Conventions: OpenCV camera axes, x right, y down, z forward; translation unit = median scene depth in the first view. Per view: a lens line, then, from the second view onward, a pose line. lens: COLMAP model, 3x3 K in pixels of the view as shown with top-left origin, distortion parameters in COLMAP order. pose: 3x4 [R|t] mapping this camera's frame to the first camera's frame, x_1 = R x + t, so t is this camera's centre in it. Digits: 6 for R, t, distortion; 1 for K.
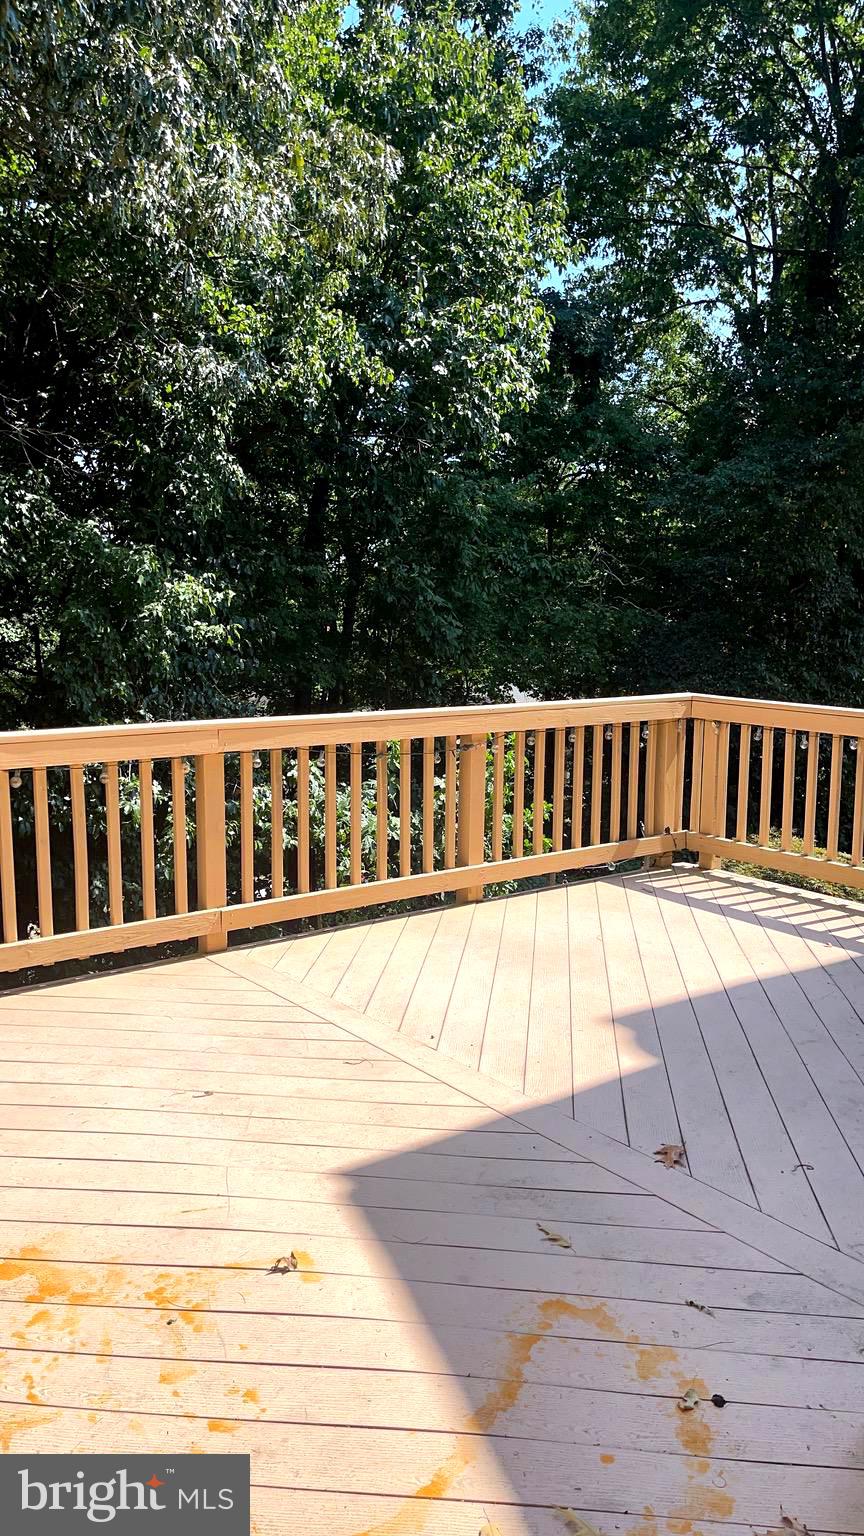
lens RADIAL K [[1129.3, 0, 453.8], [0, 1129.3, 767.7], [0, 0, 1]] dist [0.004546, -0.000969]
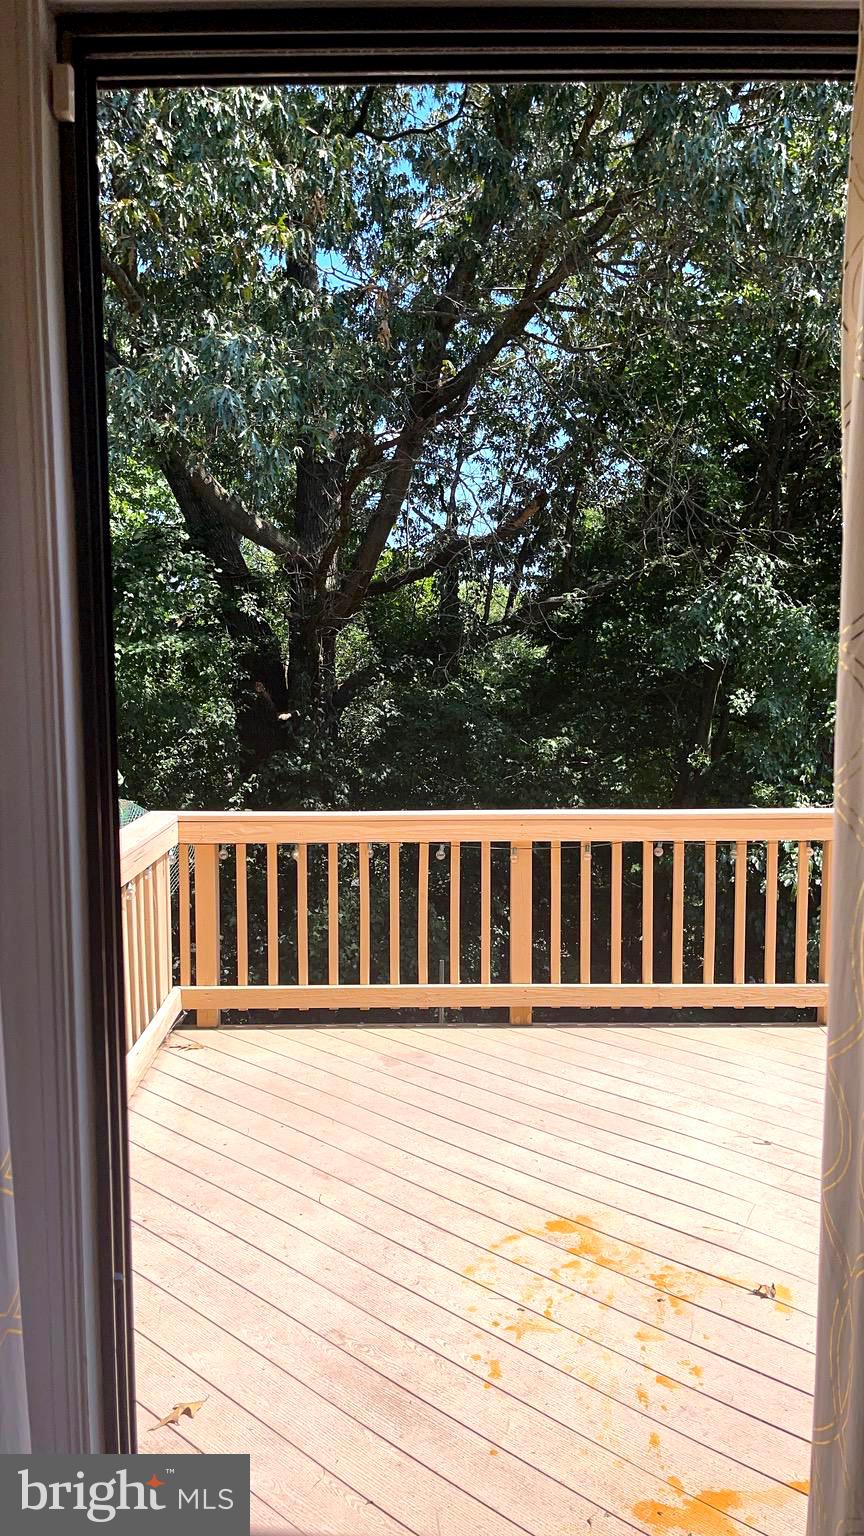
lens RADIAL K [[1129.3, 0, 453.8], [0, 1129.3, 767.7], [0, 0, 1]] dist [0.004546, -0.000969]
pose [[0.794075, 0.045742, -0.606096, 0.237223], [-0.073537, 0.997069, -0.021097, -0.051926], [0.603355, 0.061323, 0.795112, -0.150955]]
